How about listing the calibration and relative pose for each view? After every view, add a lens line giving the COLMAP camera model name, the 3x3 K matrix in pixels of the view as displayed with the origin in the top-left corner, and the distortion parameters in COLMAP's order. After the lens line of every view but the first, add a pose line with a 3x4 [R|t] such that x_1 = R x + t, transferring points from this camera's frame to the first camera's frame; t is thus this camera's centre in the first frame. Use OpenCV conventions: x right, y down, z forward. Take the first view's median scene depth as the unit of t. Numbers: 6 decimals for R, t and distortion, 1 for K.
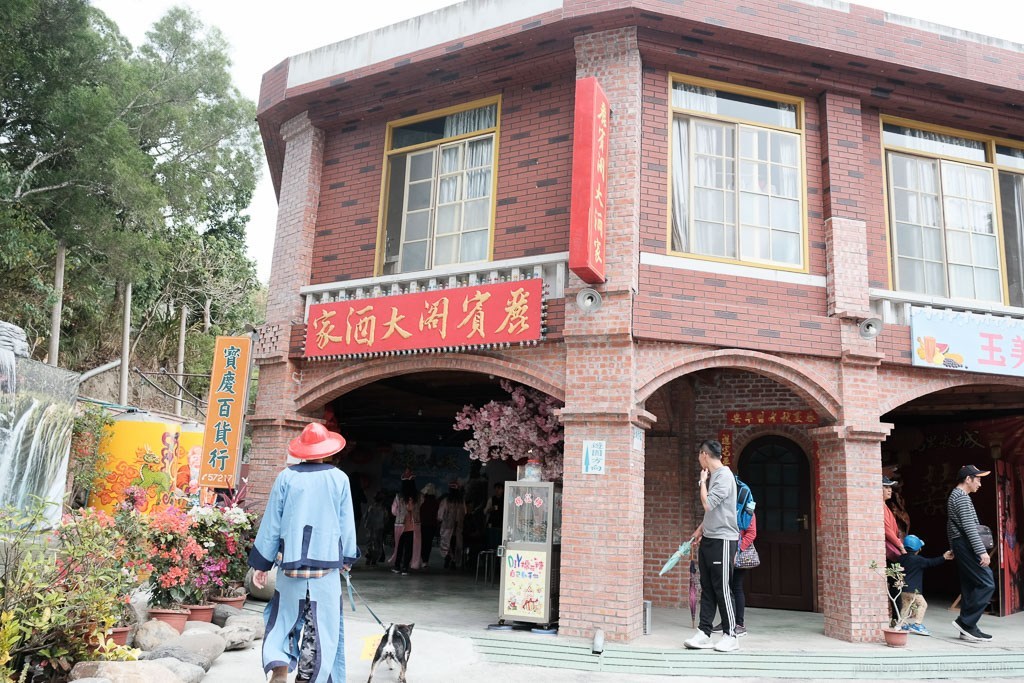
lens RADIAL K [[792.6, 0, 516.4], [0, 792.6, 356.6], [0, 0, 1]] dist [-0.029896, 0.032551]
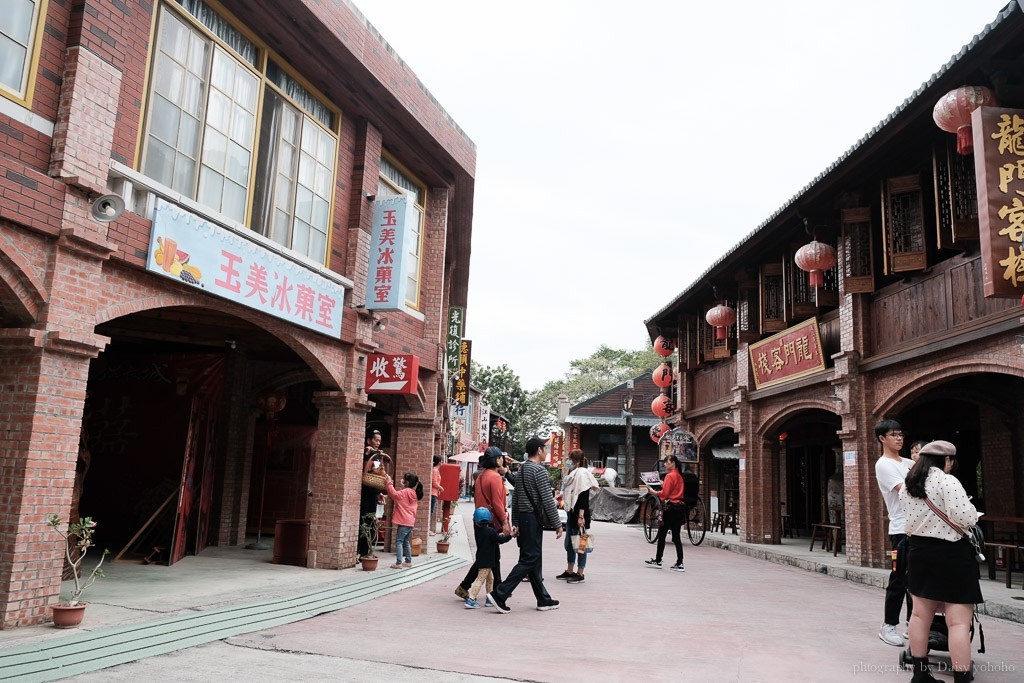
lens RADIAL K [[792.6, 0, 516.4], [0, 792.6, 356.6], [0, 0, 1]] dist [-0.029896, 0.032551]
pose [[0.534493, 0.119121, 0.836736, 0.045632], [-0.184797, 0.982534, -0.021832, 0.046031], [-0.824723, -0.142957, 0.547171, 0.242482]]
